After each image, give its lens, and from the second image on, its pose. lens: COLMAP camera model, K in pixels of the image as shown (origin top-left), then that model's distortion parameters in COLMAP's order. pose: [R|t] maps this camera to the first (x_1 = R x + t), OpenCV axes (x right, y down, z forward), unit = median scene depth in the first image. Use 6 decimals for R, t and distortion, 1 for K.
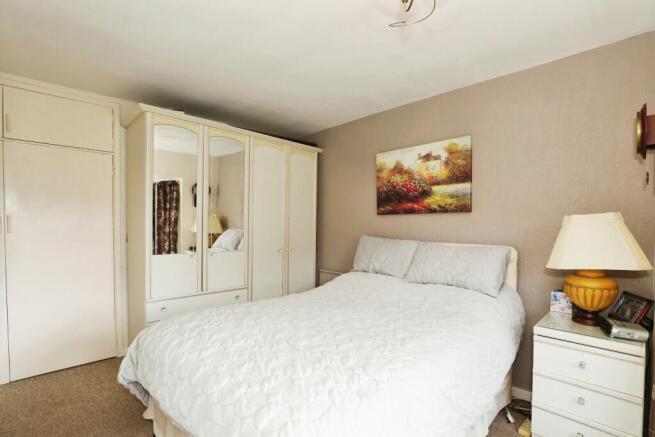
lens RADIAL K [[318.9, 0, 327.5], [0, 318.9, 218.5], [0, 0, 1]] dist [-0.001758, -0.000105]
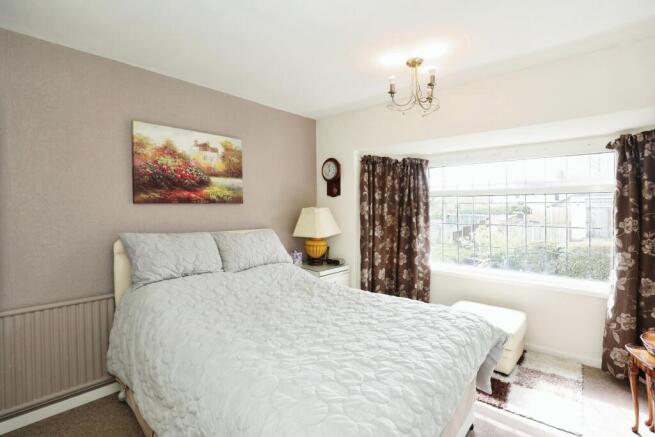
lens RADIAL K [[318.9, 0, 327.5], [0, 318.9, 218.5], [0, 0, 1]] dist [-0.001758, -0.000105]
pose [[-0.079862, -0.035744, 0.996165, -0.707043], [-0.011148, 0.999326, 0.034963, -0.007784], [-0.996744, -0.008313, -0.080206, 0.690052]]
